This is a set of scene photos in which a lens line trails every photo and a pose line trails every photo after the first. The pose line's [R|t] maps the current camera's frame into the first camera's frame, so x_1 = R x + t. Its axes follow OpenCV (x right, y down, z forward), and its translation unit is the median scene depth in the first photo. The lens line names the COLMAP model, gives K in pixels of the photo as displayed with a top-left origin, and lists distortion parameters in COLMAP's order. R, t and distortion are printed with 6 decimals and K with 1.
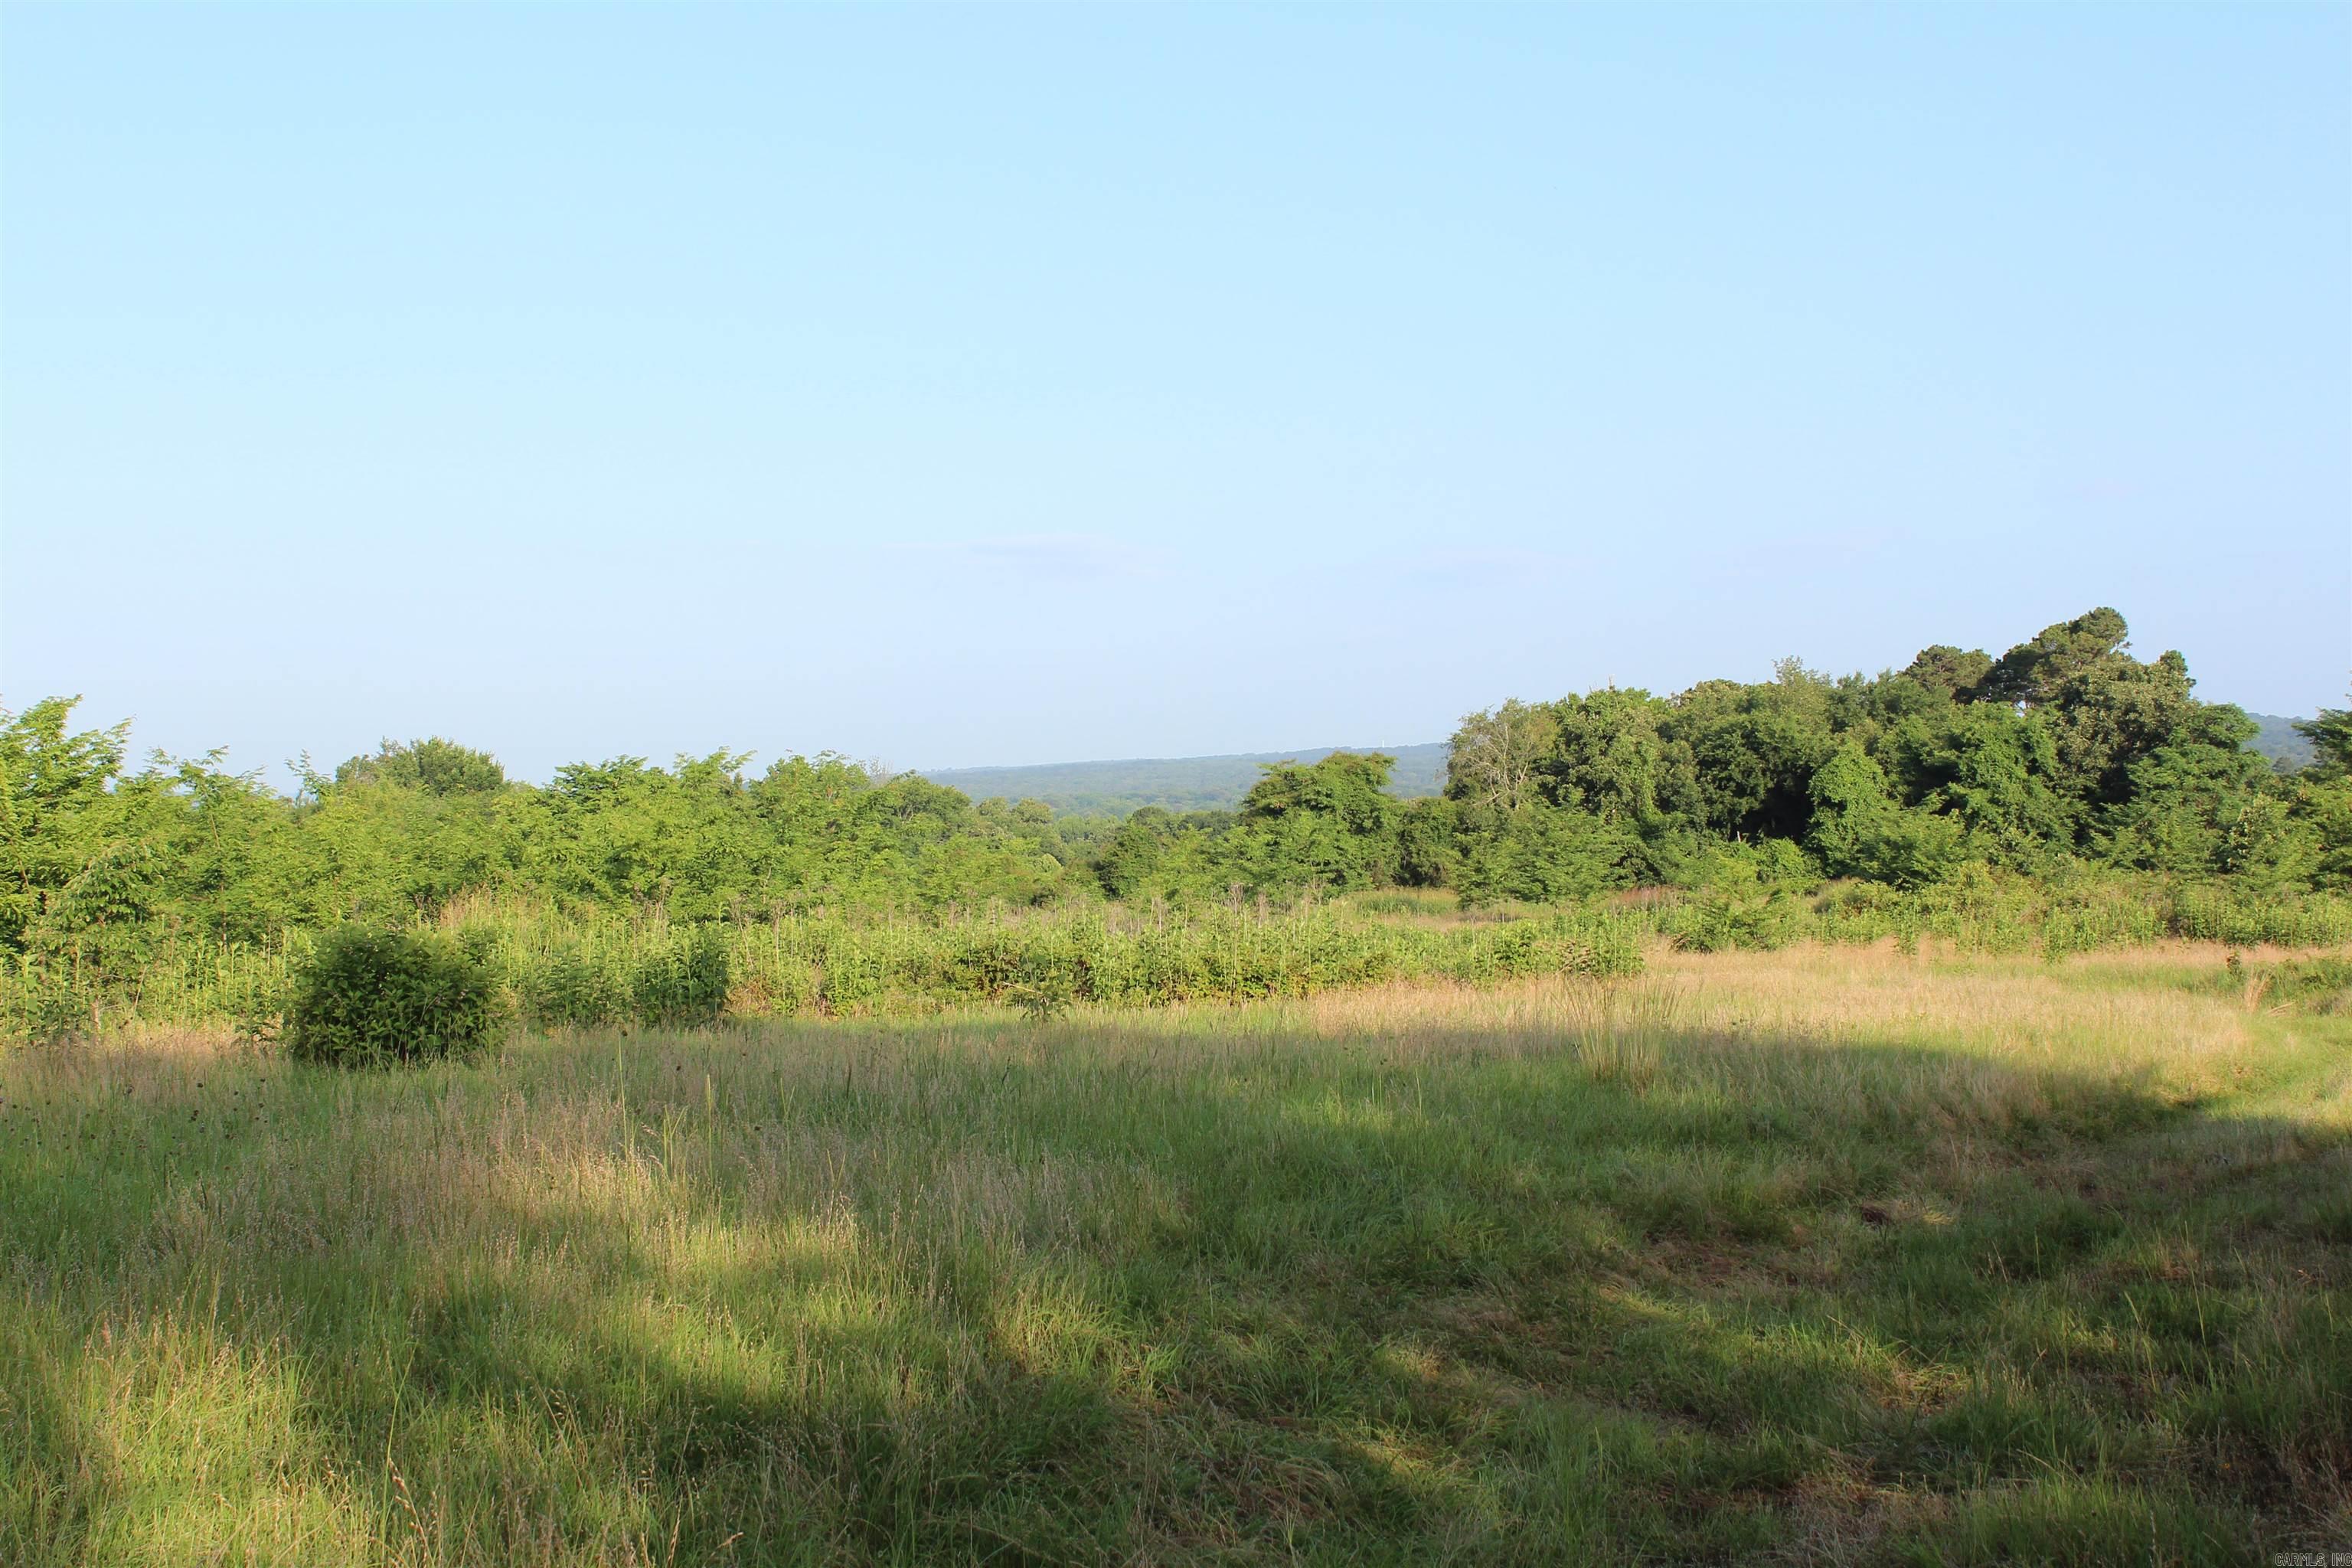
lens RADIAL K [[3100.3, 0, 1176.0], [0, 3100.3, 784.0], [0, 0, 1]] dist [-0.008055, 0.045376]
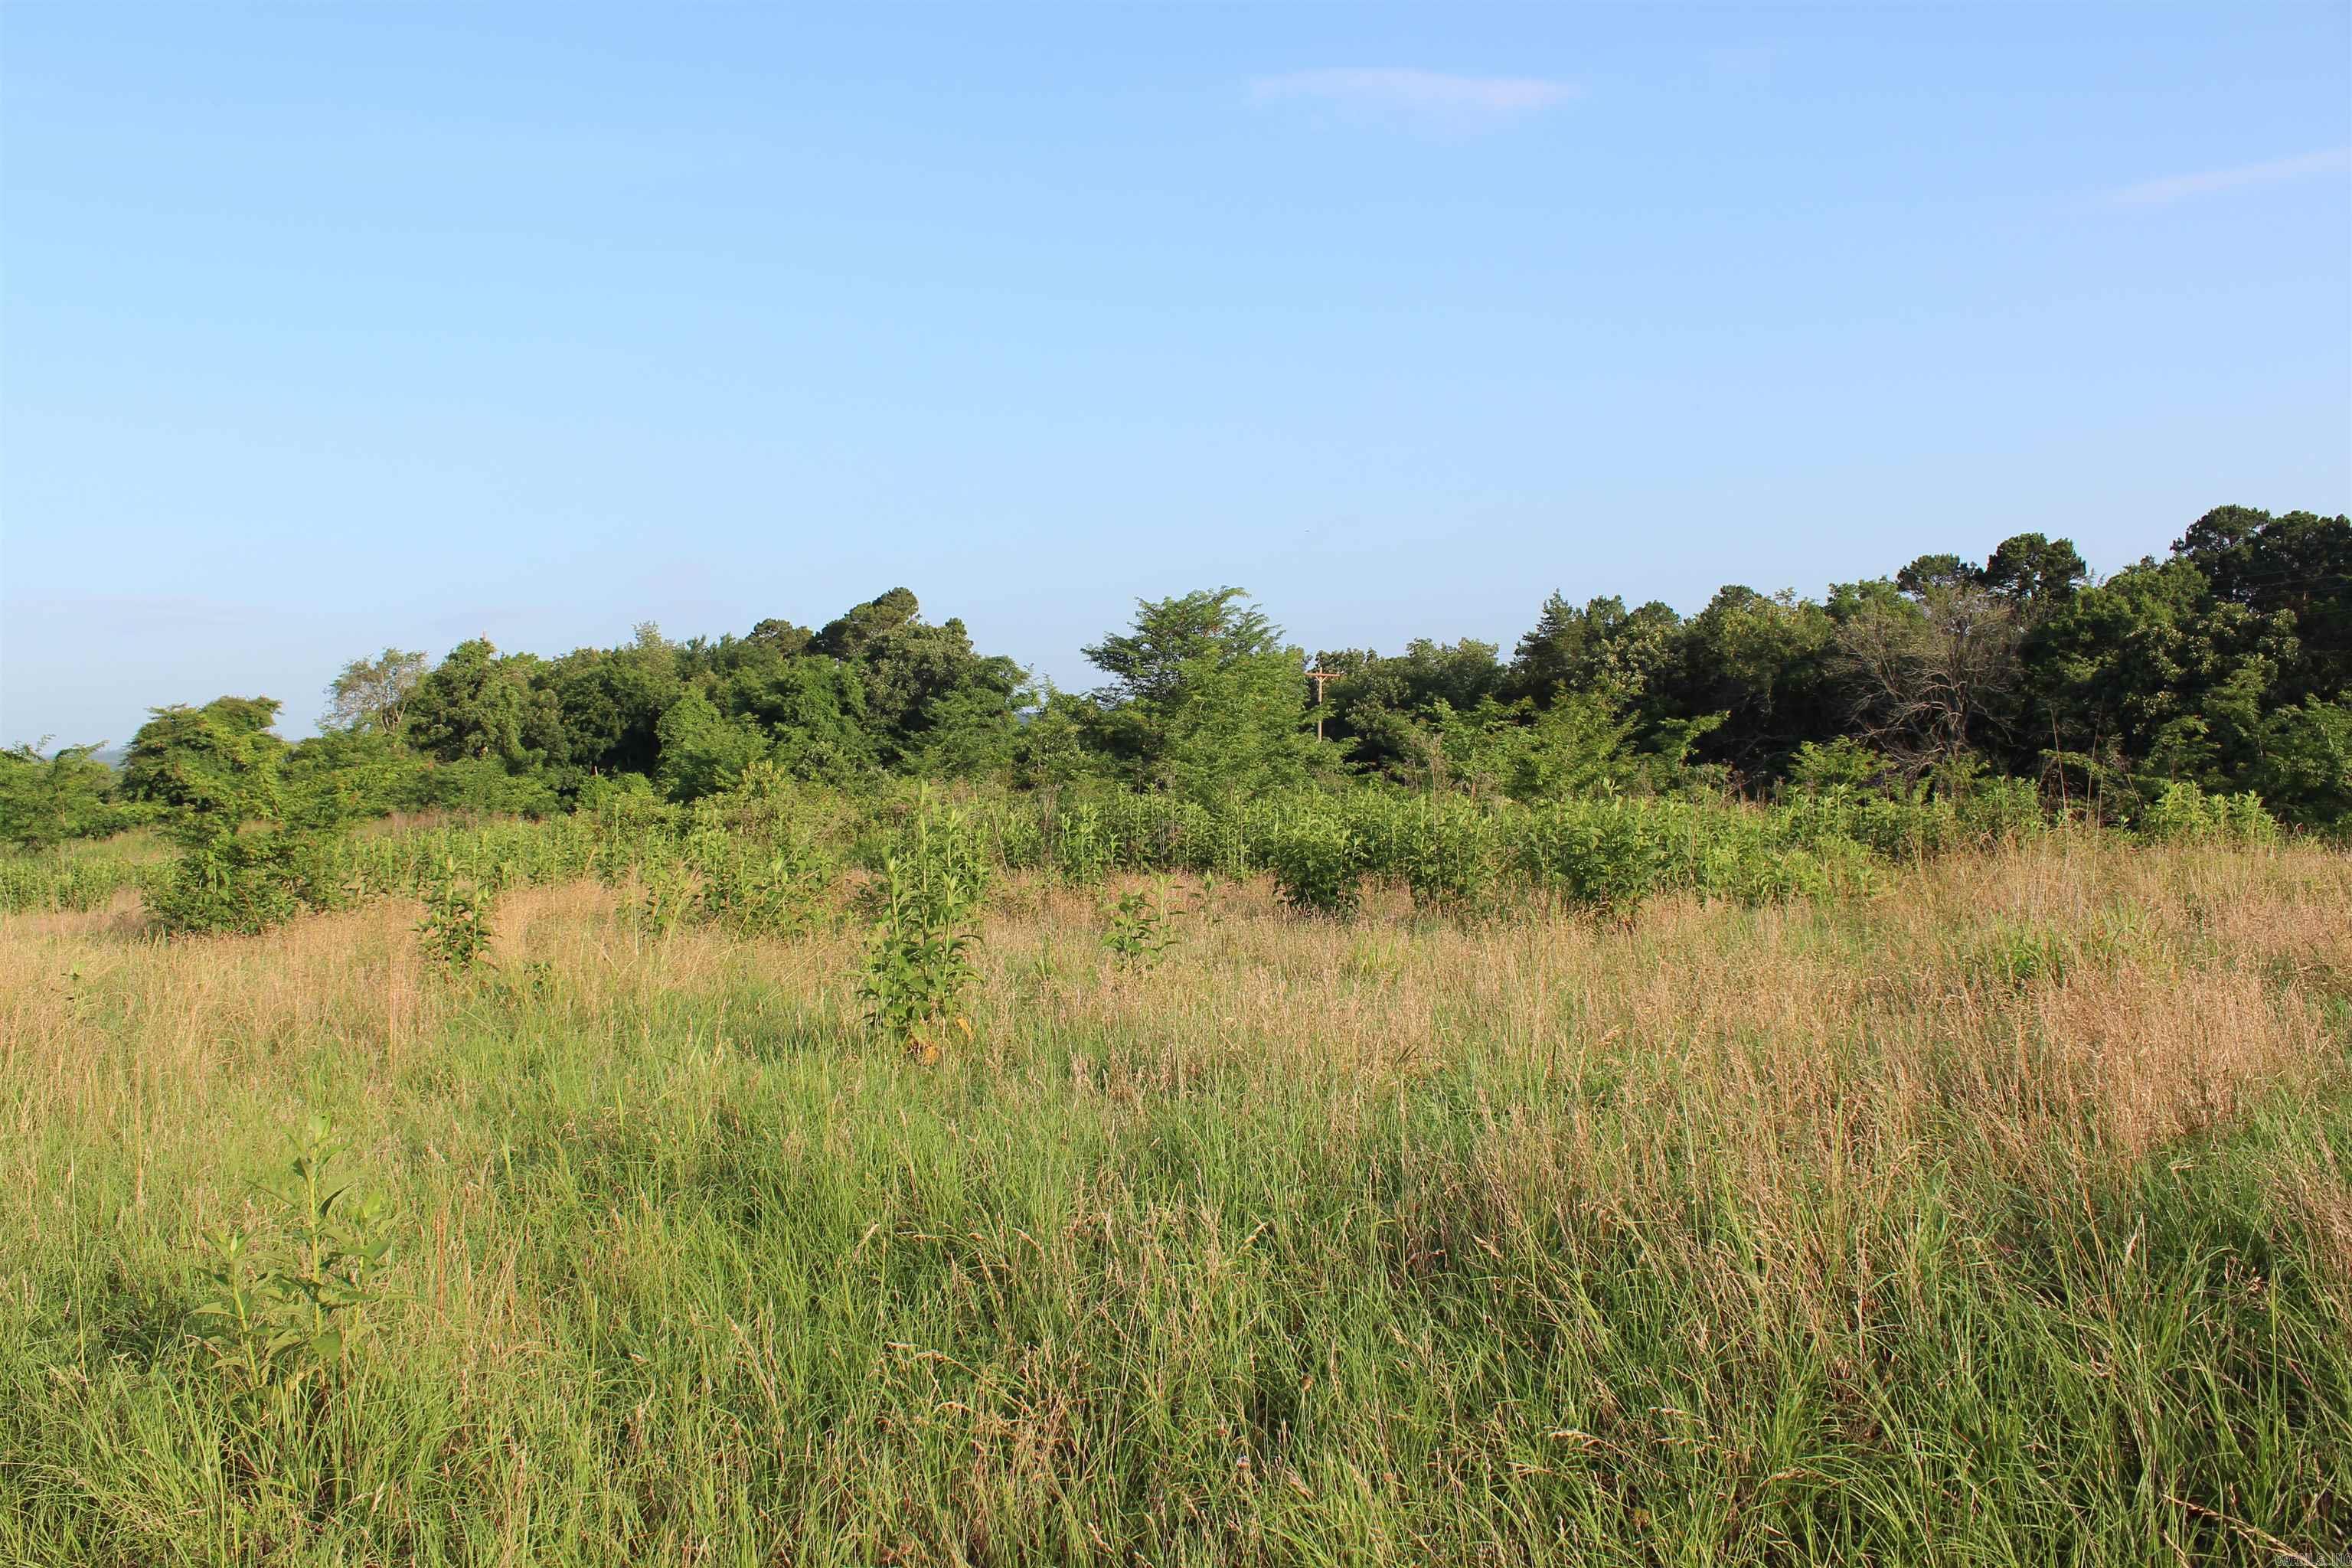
lens RADIAL K [[2010.8, 0, 1176.0], [0, 2010.8, 784.0], [0, 0, 1]] dist [-0.005574, -0.001160]
pose [[0.908052, -0.009519, 0.418750, 0.064721], [0.002778, 0.999857, 0.016704, 0.010168], [-0.418849, -0.014005, 0.907948, 0.232542]]
